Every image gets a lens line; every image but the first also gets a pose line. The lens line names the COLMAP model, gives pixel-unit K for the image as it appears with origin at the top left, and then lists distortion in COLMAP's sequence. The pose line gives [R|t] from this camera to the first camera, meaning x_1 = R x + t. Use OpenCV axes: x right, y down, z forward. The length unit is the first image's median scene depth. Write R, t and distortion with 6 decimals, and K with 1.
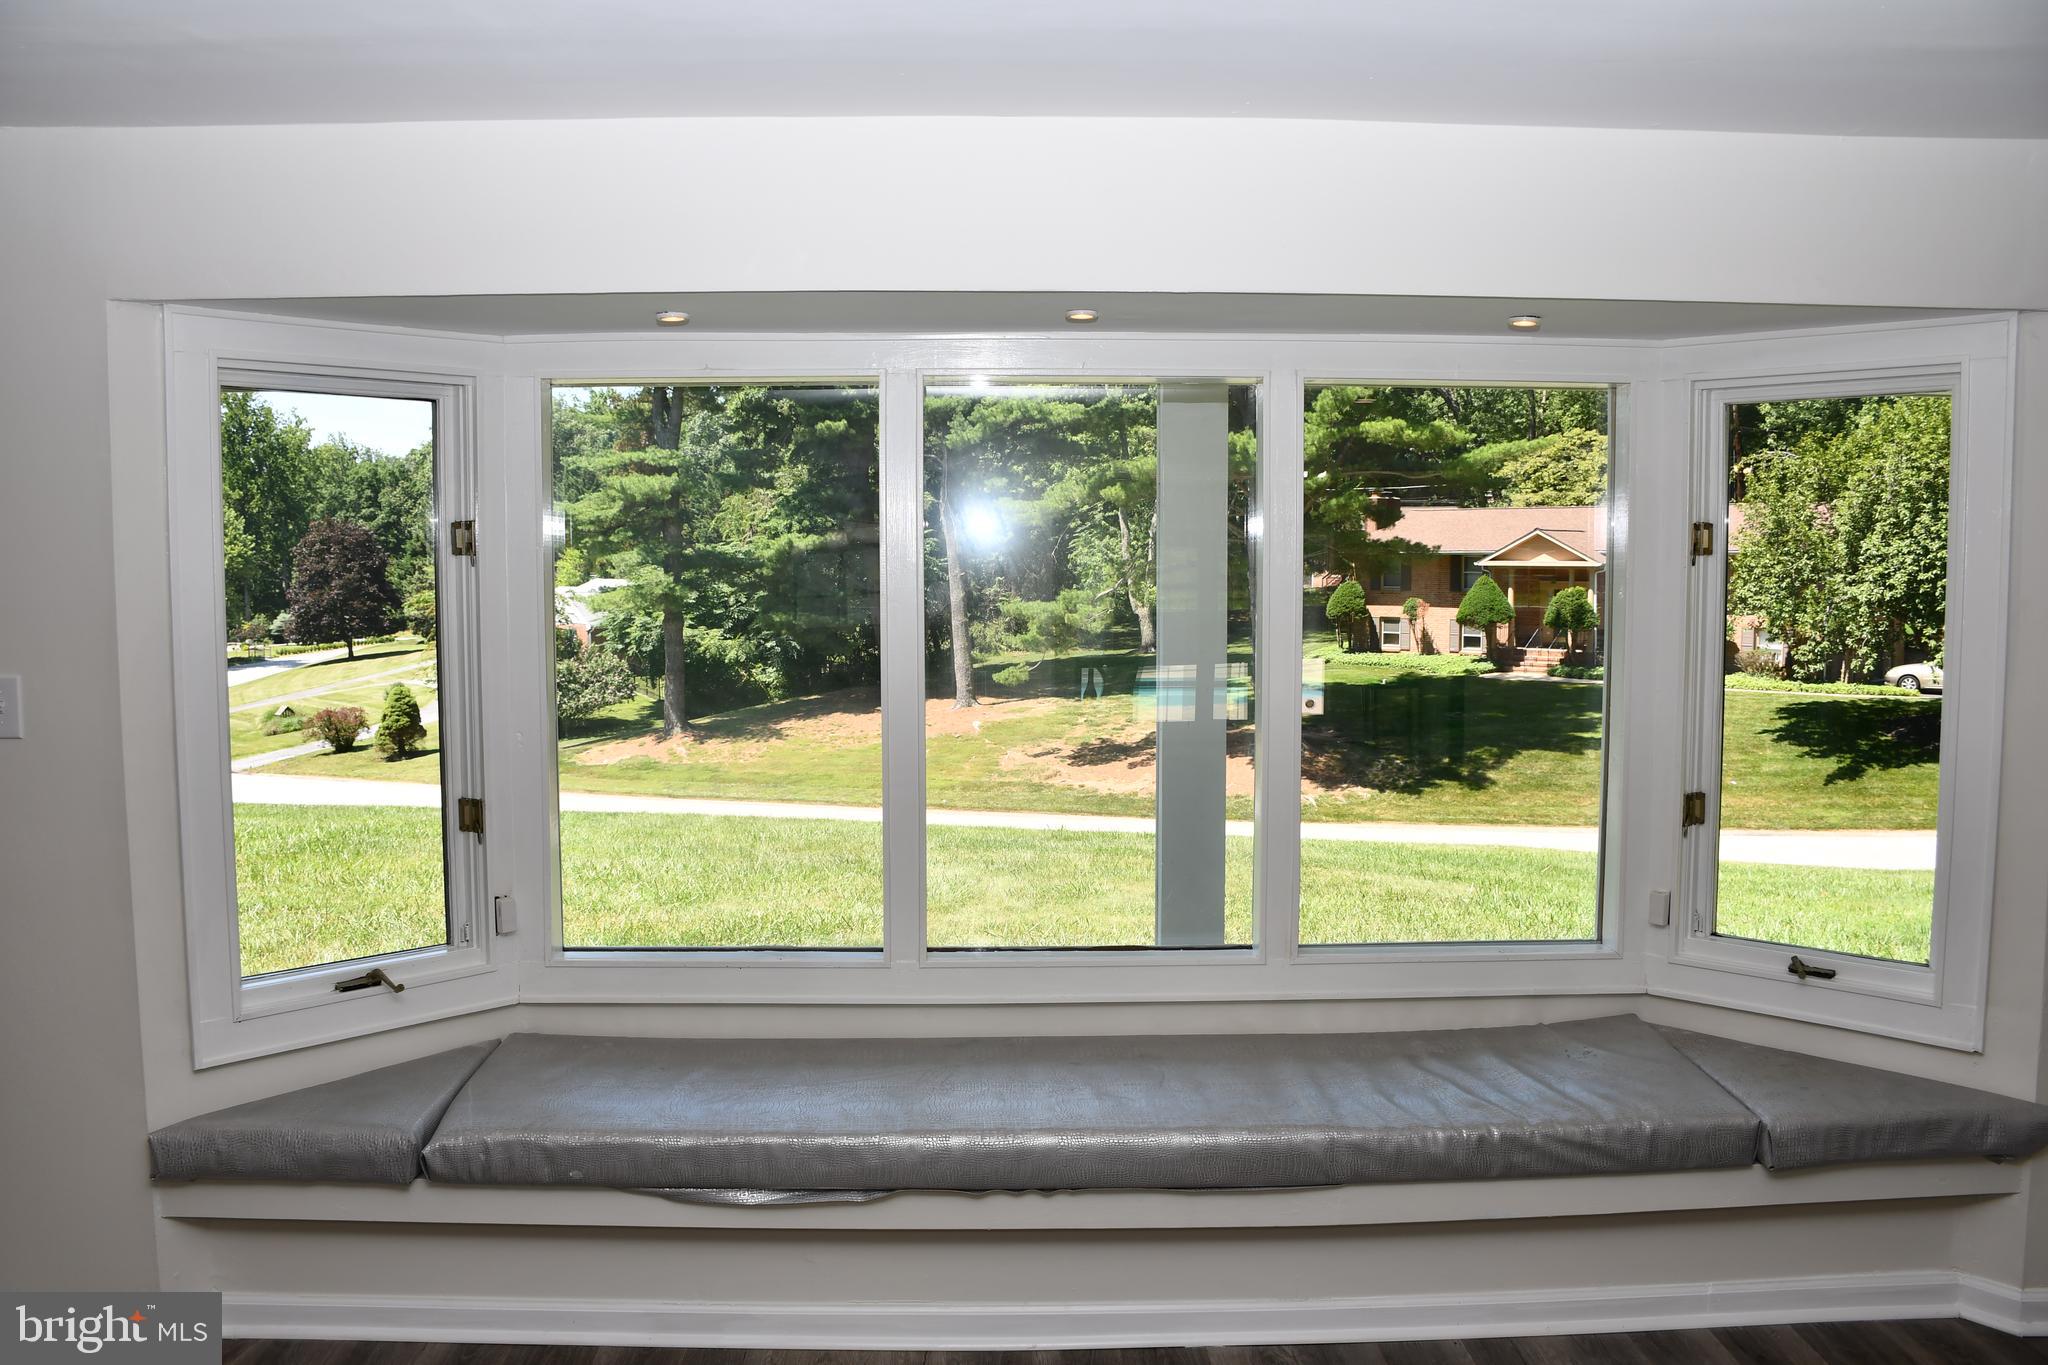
lens RADIAL K [[1611.1, 0, 1016.4], [0, 1611.1, 688.2], [0, 0, 1]] dist [-0.147870, 0.102684]
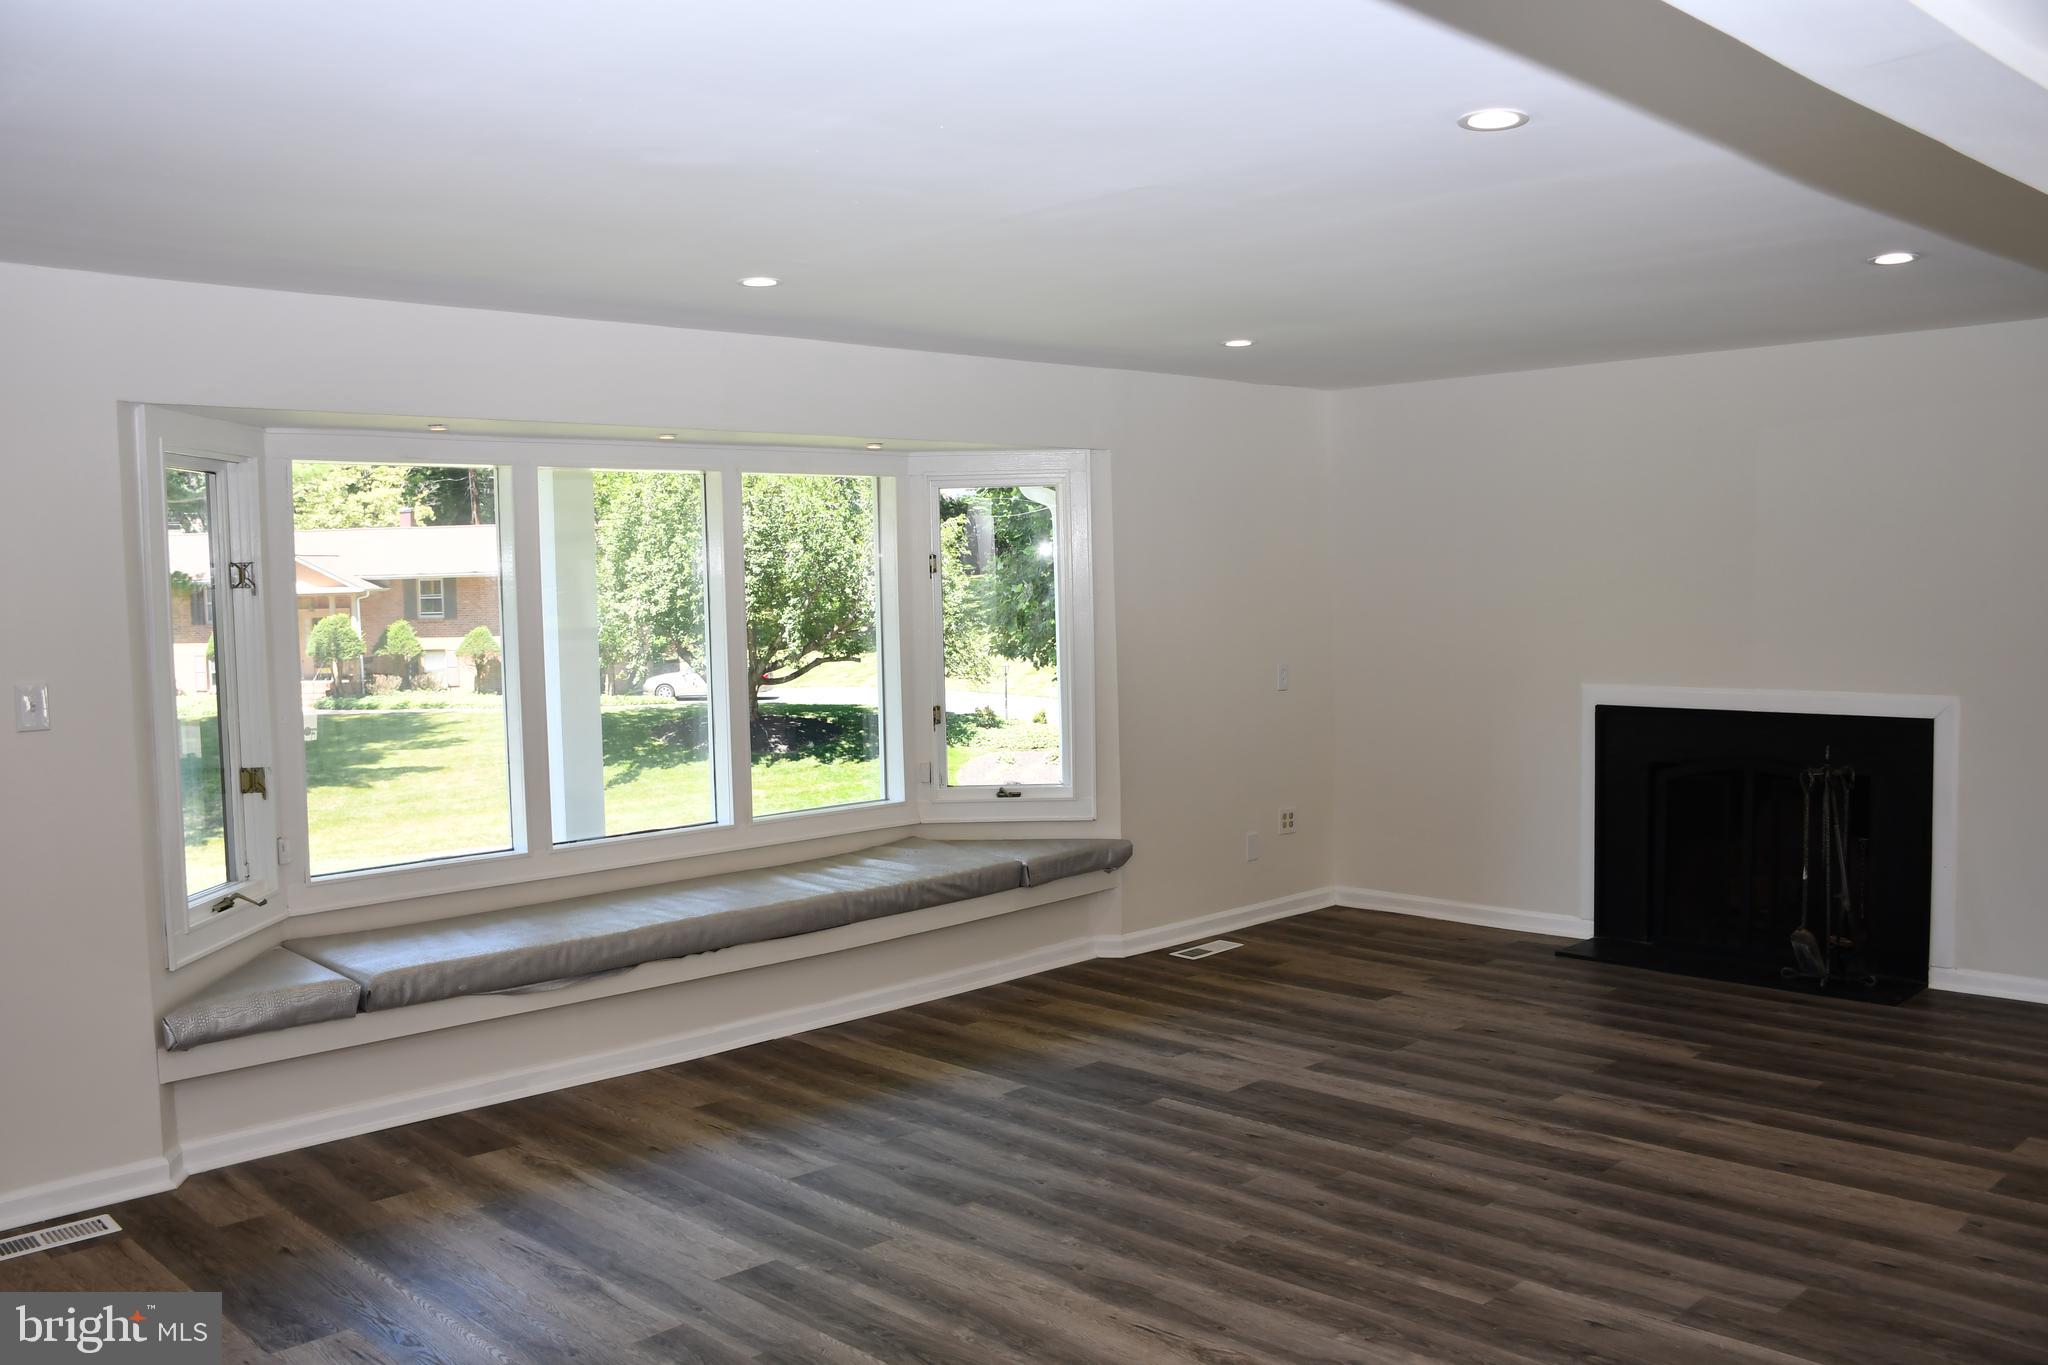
lens RADIAL K [[1749.5, 0, 1024.0], [0, 1749.5, 682.5], [0, 0, 1]] dist [-0.078224, 0.069693]
pose [[0.723527, -0.056123, 0.688011, -0.086447], [0.073365, 0.997296, 0.004200, 0.003884], [-0.686386, 0.047437, 0.725688, -0.051178]]
